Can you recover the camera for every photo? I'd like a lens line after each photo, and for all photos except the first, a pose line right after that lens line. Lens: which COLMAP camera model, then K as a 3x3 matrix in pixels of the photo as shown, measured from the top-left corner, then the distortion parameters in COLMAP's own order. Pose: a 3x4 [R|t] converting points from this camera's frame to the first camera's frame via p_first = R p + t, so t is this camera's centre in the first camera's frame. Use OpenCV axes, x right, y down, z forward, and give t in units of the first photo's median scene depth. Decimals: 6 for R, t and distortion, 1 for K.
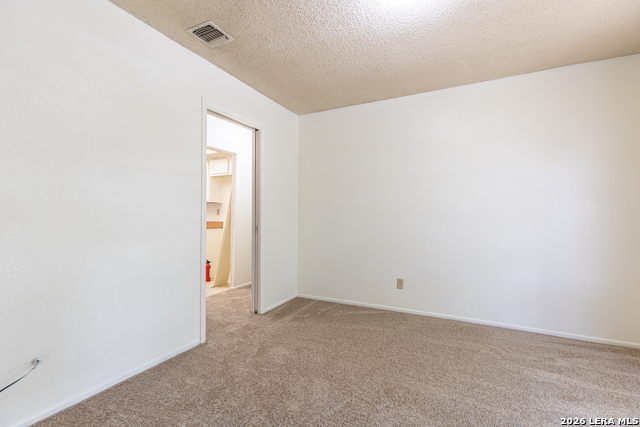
lens RADIAL K [[286.7, 0, 319.6], [0, 286.7, 213.6], [0, 0, 1]] dist [0.002555, 0.000207]
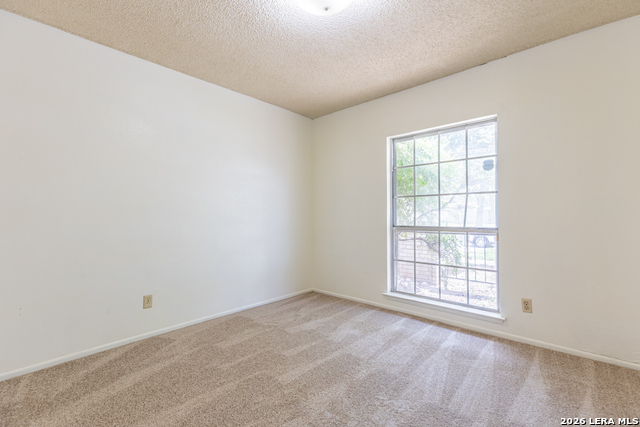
lens RADIAL K [[286.7, 0, 320.0], [0, 286.7, 213.2], [0, 0, 1]] dist [0.002555, 0.000207]
pose [[0.270507, -0.001993, 0.962716, -0.423063], [0.000312, 0.999998, 0.001983, 0.002091], [-0.962718, -0.000236, 0.270507, 0.412509]]
